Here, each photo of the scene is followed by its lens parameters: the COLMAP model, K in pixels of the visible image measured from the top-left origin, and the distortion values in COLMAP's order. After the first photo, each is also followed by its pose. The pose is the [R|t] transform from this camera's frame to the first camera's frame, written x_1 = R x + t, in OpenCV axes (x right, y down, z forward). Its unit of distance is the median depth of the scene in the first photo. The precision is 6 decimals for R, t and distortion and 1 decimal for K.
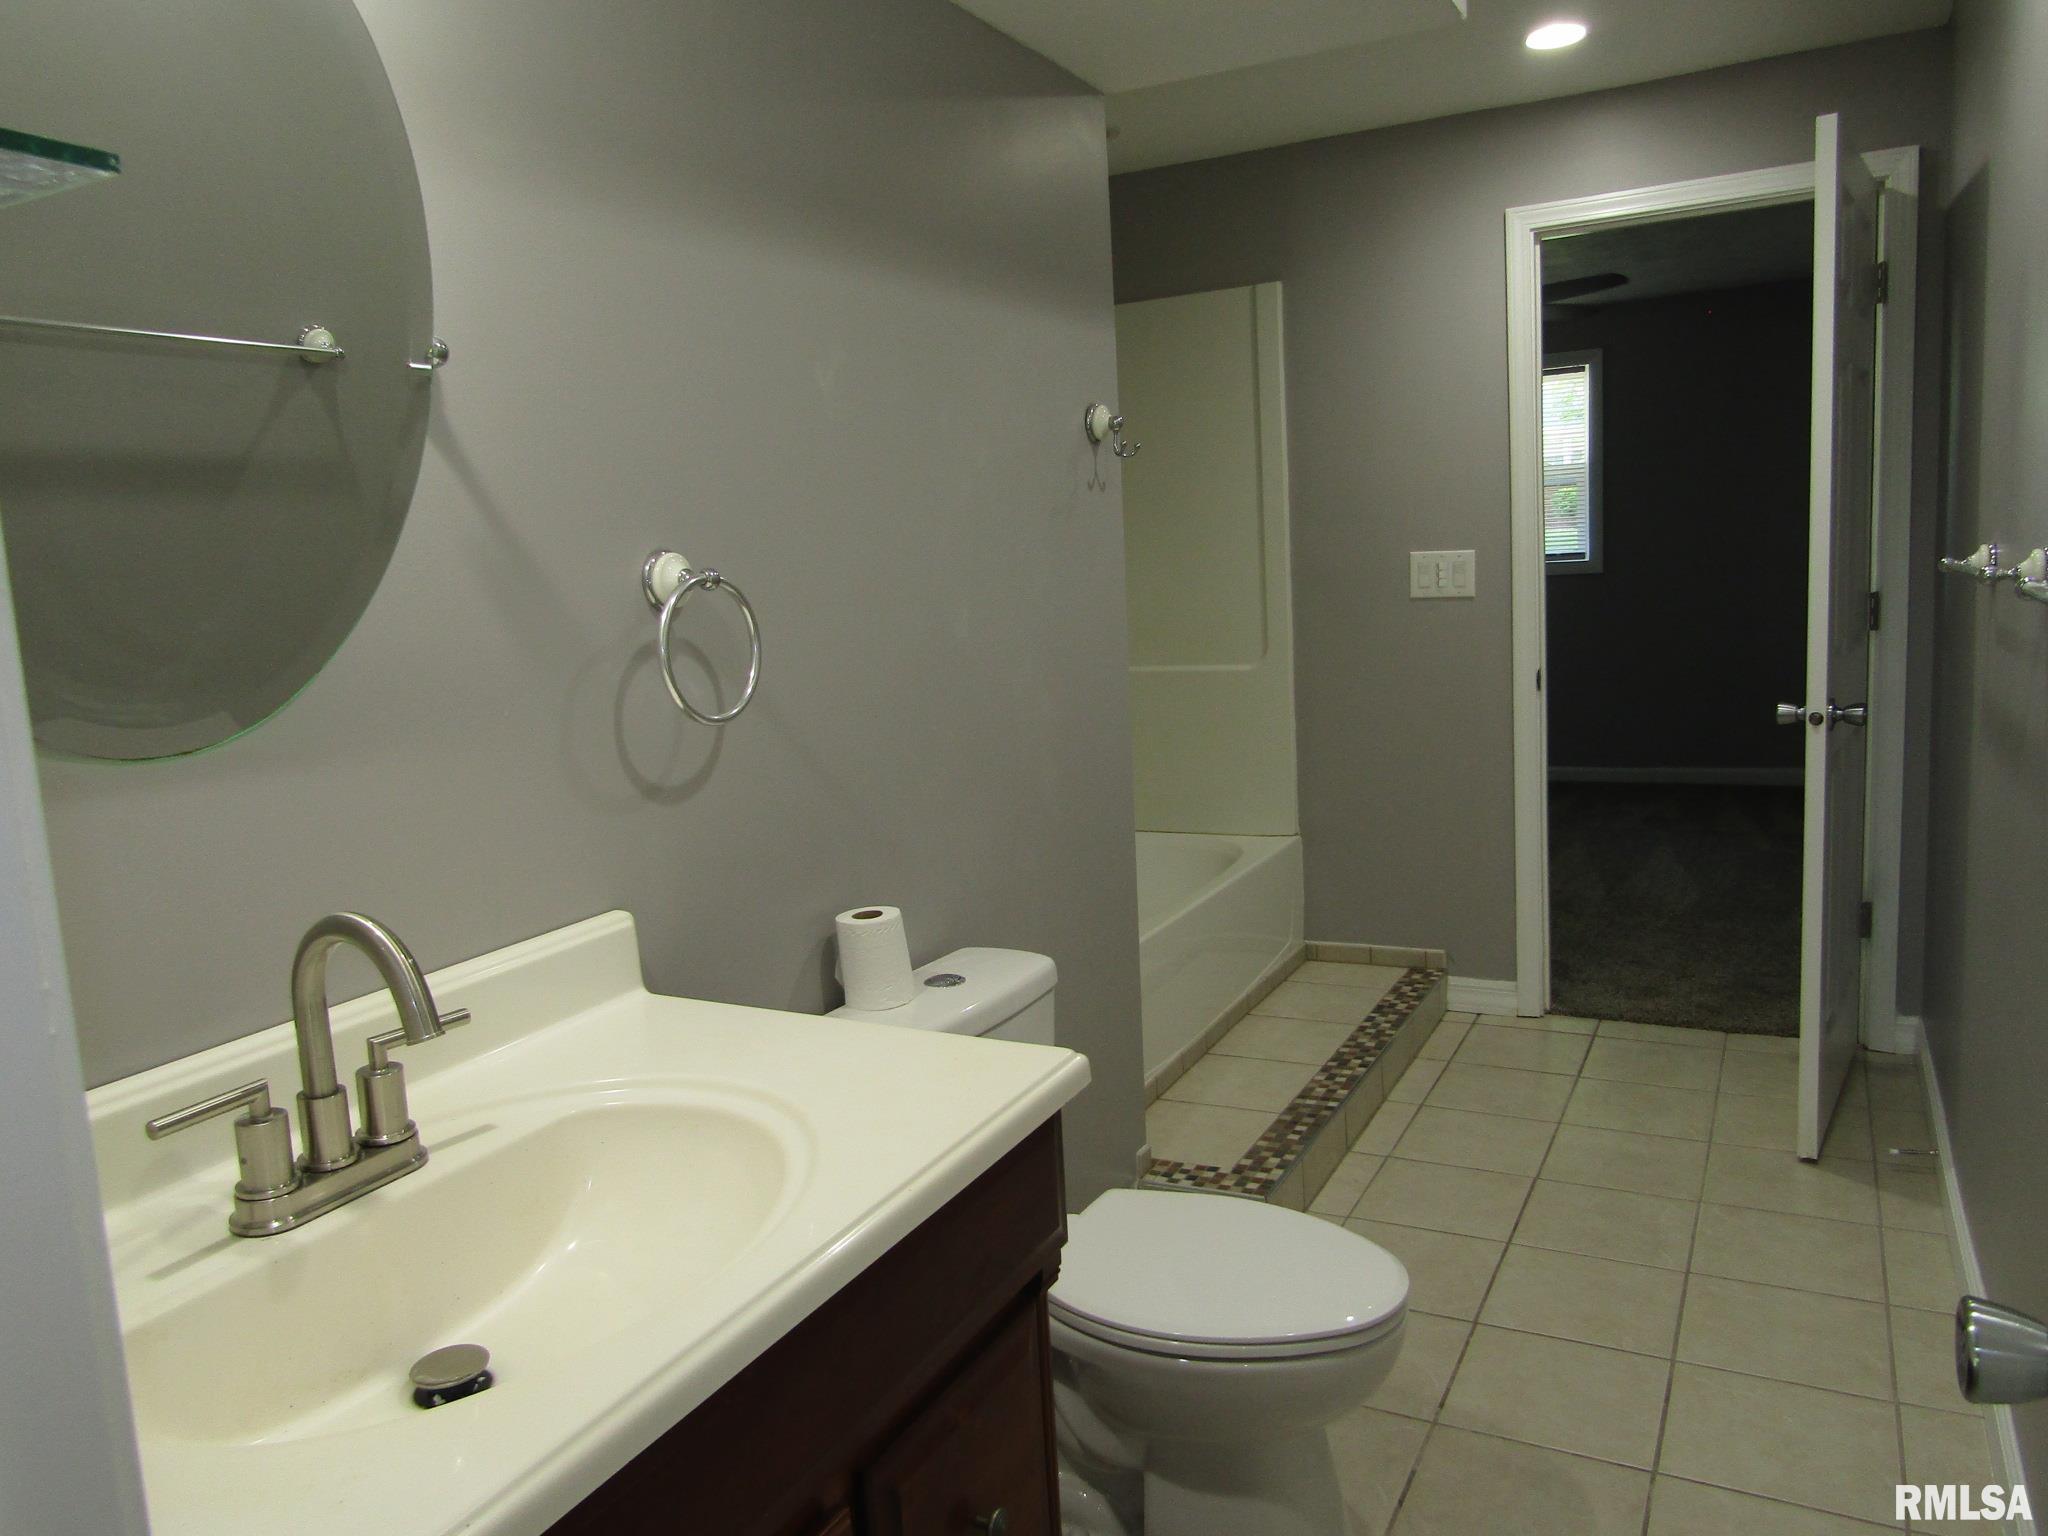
lens RADIAL K [[1456.8, 0, 1028.4], [0, 1456.8, 771.4], [0, 0, 1]] dist [-0.009292, -0.002255]
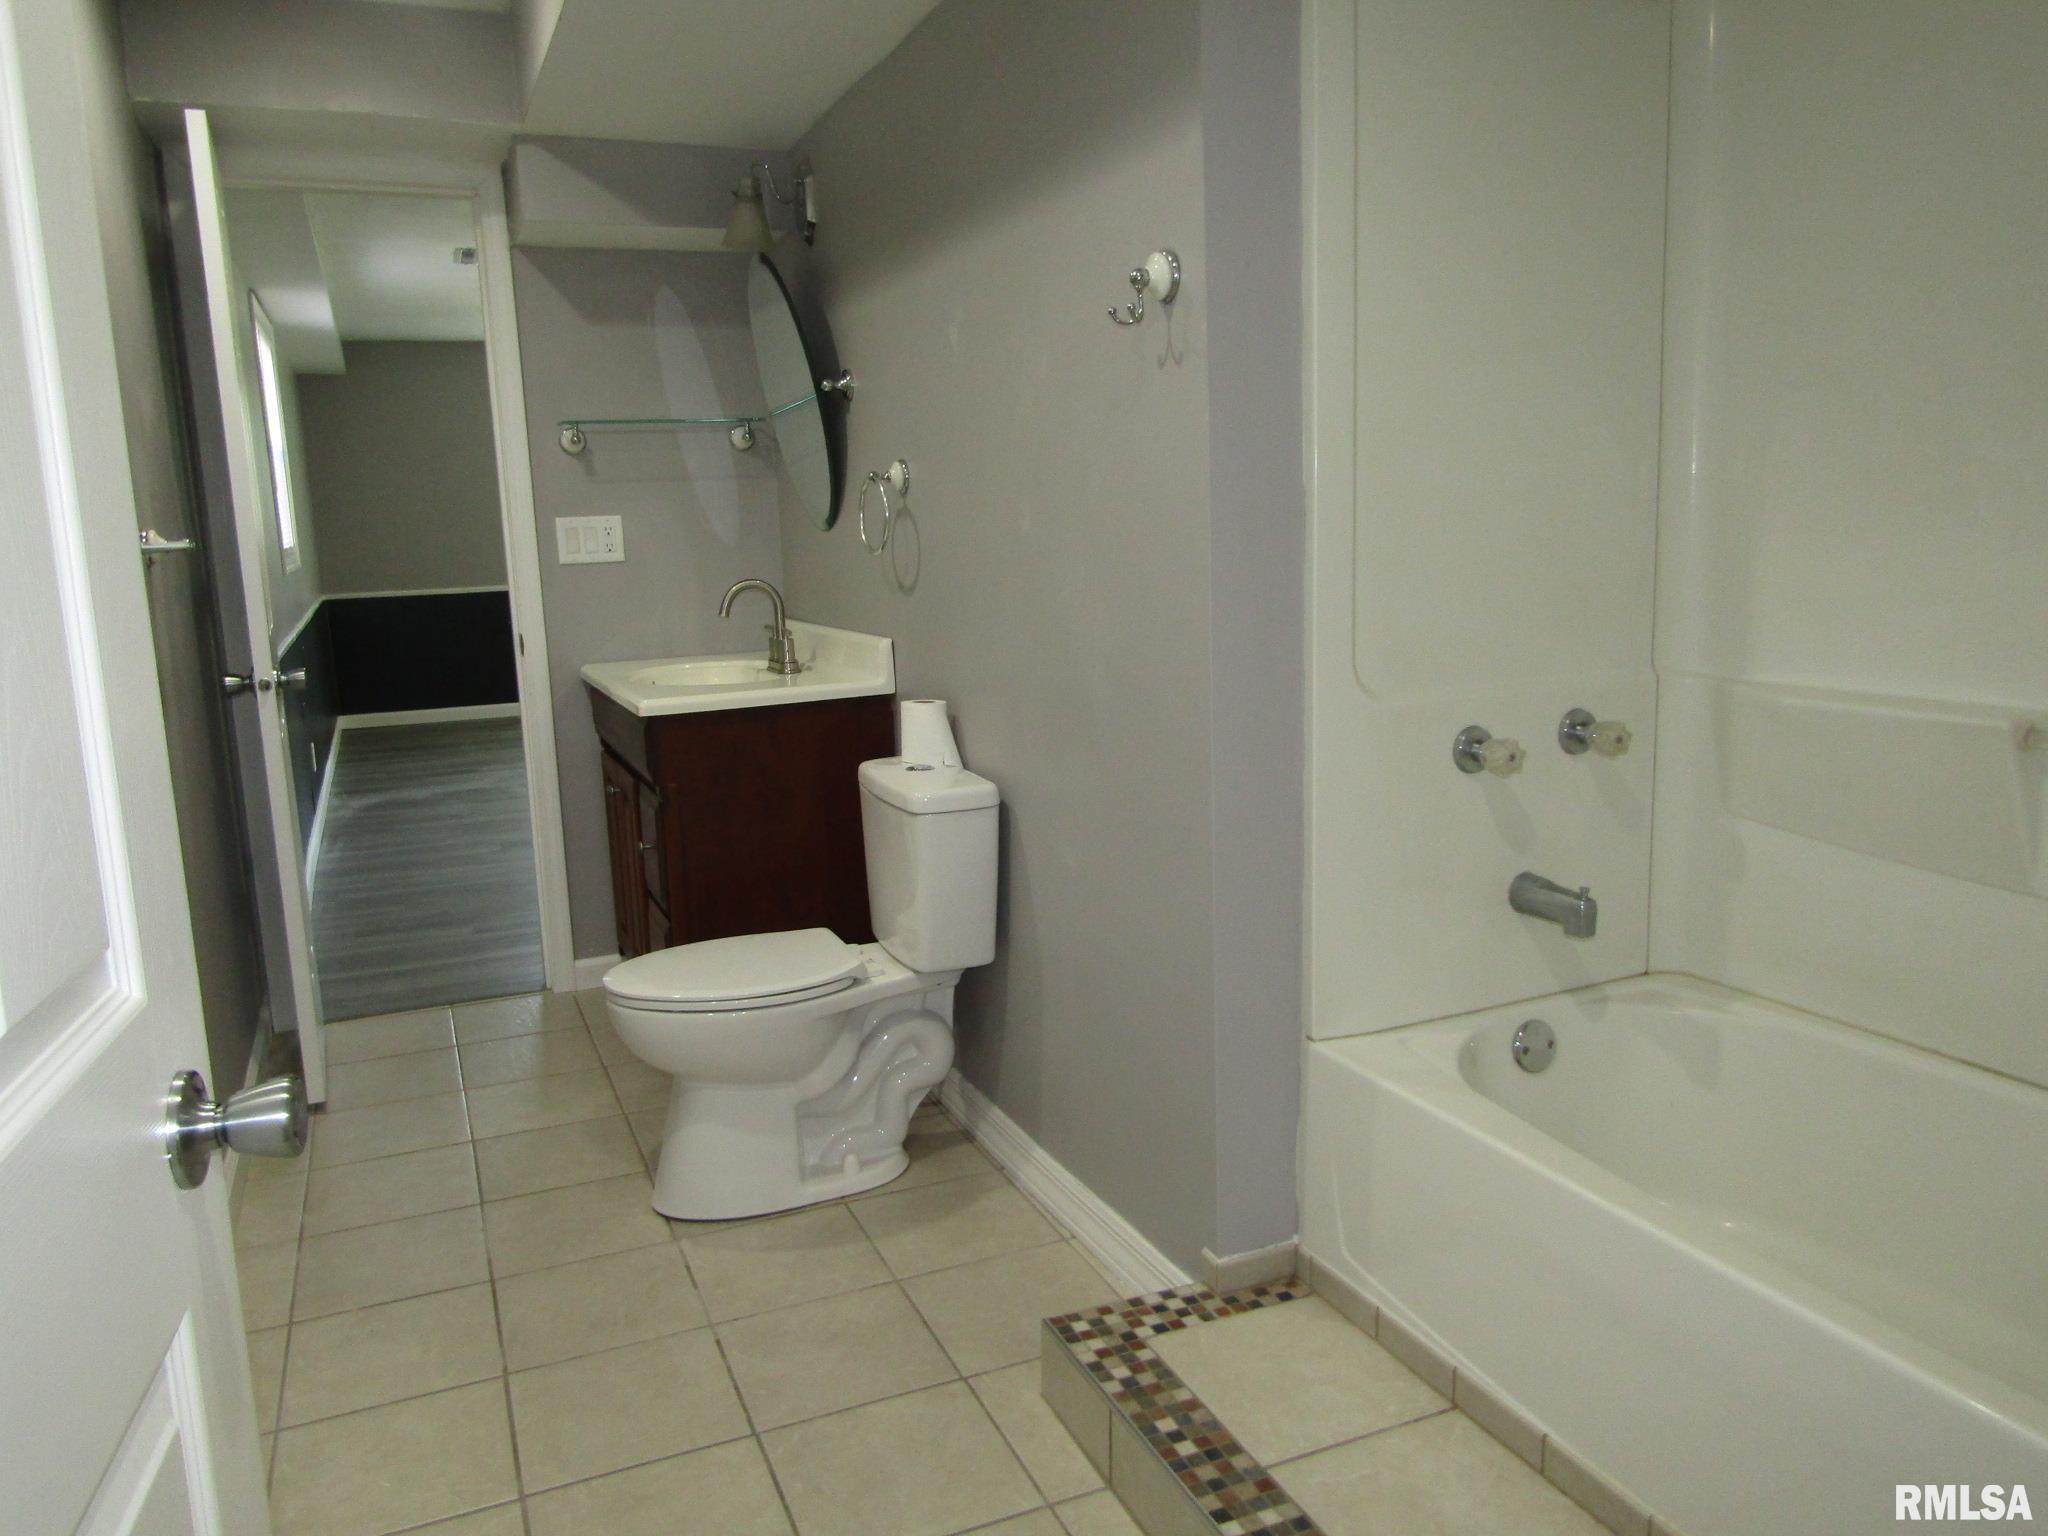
lens RADIAL K [[1456.8, 0, 1026.0], [0, 1456.8, 762.1], [0, 0, 1]] dist [-0.009292, -0.002255]
pose [[-0.620018, 0.211012, -0.755680, 0.651268], [-0.049230, 0.950794, 0.305887, -0.206250], [0.783042, 0.226857, -0.579121, 1.305691]]
